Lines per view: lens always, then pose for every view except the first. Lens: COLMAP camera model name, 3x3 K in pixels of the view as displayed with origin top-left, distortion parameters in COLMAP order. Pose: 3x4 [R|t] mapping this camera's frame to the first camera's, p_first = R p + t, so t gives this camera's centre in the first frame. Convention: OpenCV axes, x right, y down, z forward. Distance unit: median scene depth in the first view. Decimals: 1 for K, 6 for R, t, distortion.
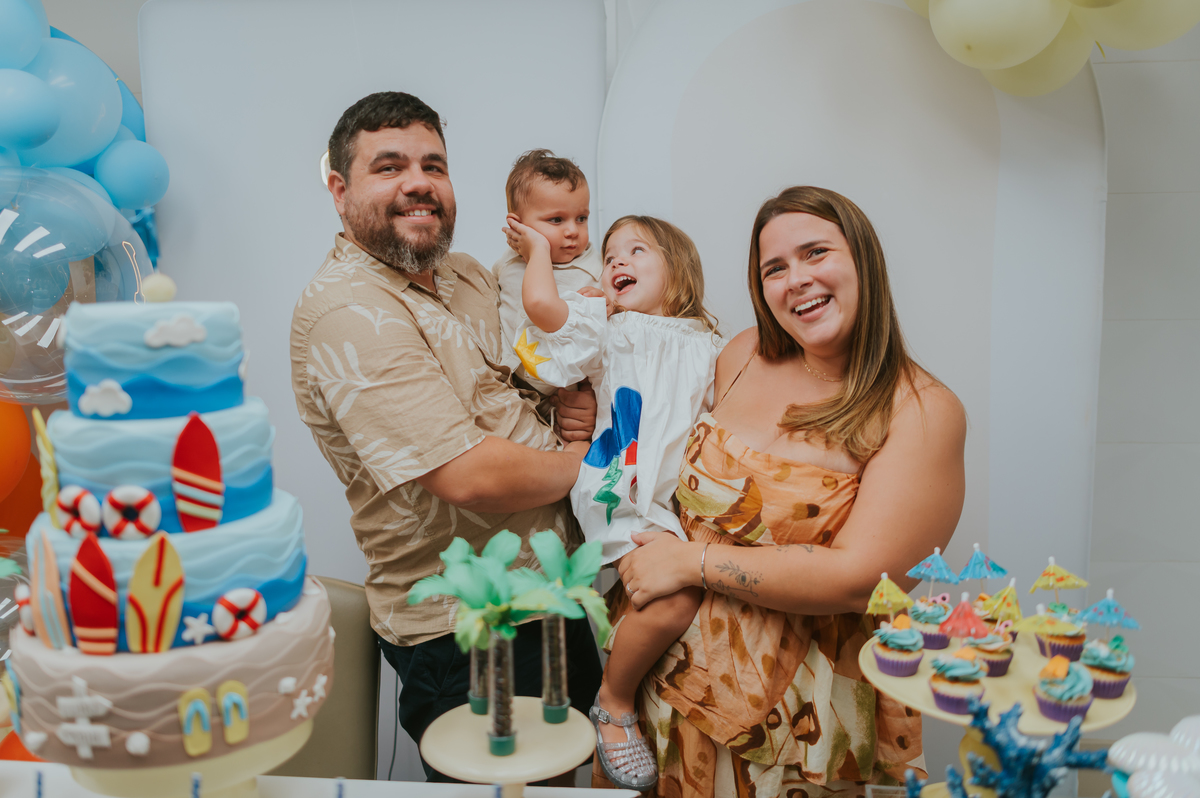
lens RADIAL K [[969.1, 0, 602.6], [0, 969.1, 410.4], [0, 0, 1]] dist [-0.028271, -0.000931]
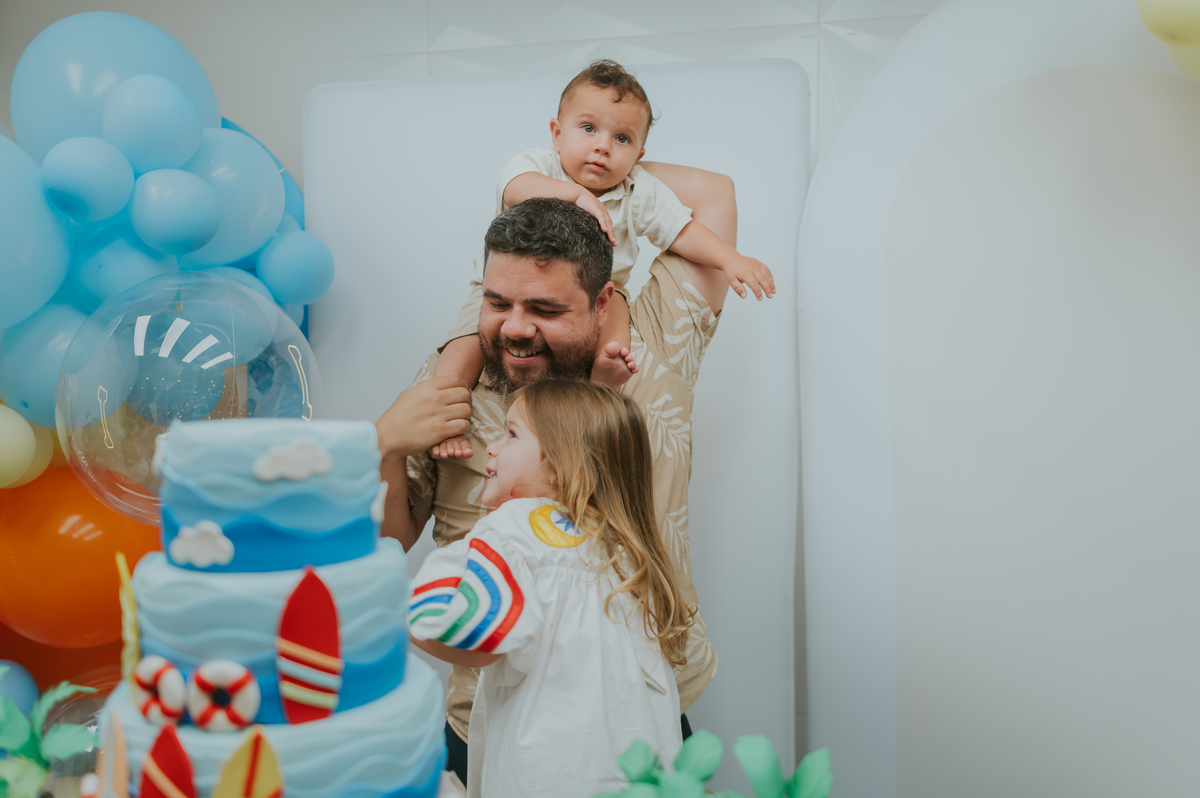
lens RADIAL K [[969.1, 0, 620.4], [0, 969.1, 427.8], [0, 0, 1]] dist [-0.028271, -0.000931]
pose [[0.988821, 0.020592, -0.147676, -0.067452], [-0.033142, 0.995995, -0.083035, -0.052238], [0.145374, 0.087001, 0.985544, 0.268514]]
